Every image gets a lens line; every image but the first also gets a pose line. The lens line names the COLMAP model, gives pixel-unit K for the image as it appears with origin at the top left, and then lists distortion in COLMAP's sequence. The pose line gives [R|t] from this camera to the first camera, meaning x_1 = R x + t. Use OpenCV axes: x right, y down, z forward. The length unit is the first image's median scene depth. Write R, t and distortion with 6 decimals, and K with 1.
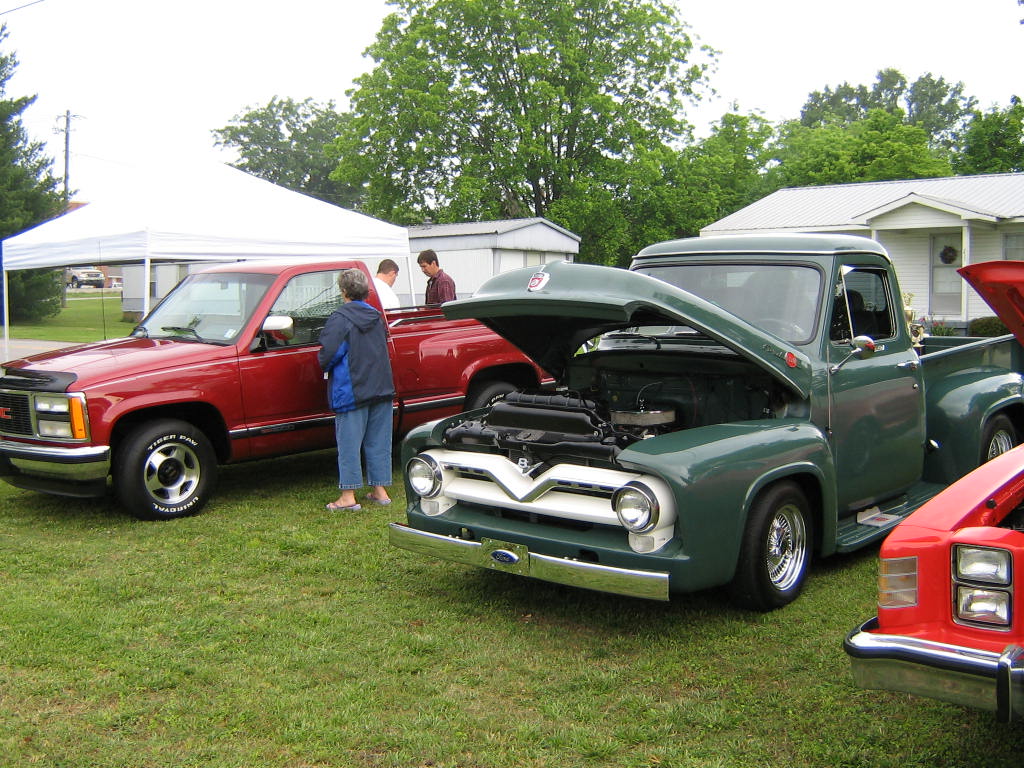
lens RADIAL K [[1256.5, 0, 511.8], [0, 1256.5, 386.2], [0, 0, 1]] dist [-0.093764, 0.000000]
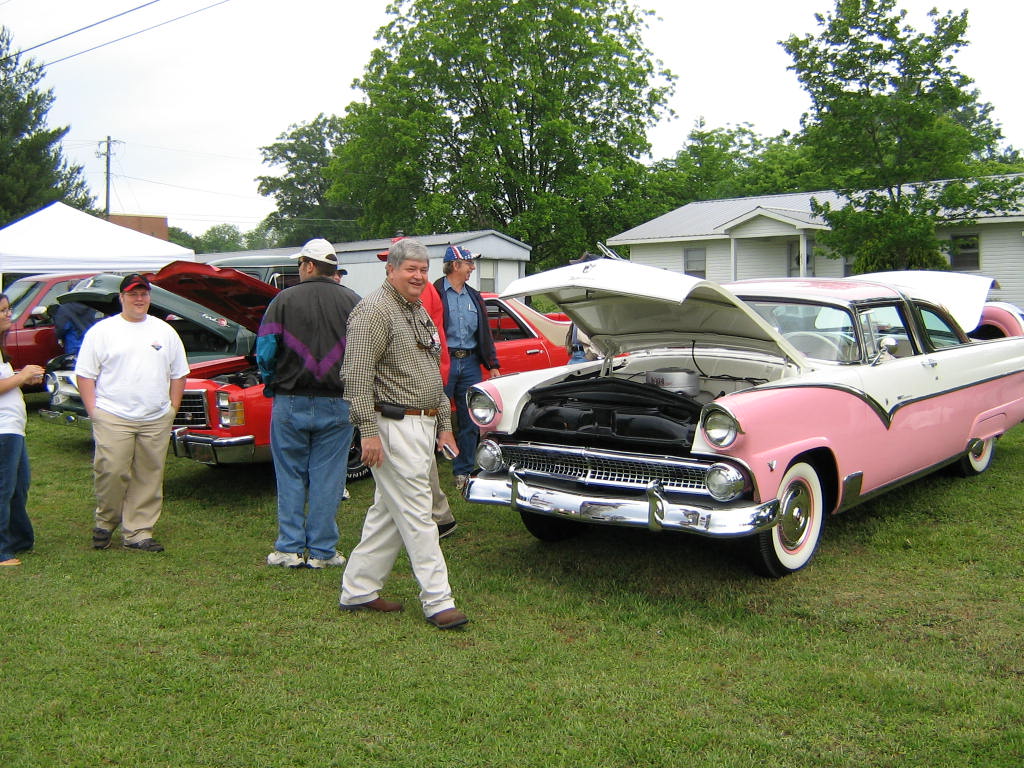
lens RADIAL K [[1256.5, 0, 511.9], [0, 1256.5, 379.7], [0, 0, 1]] dist [-0.093764, 0.000000]
pose [[0.997735, -0.003533, -0.067176, 0.093016], [0.002869, 0.999946, -0.009983, 0.010319], [0.067208, 0.009767, 0.997691, -0.105805]]
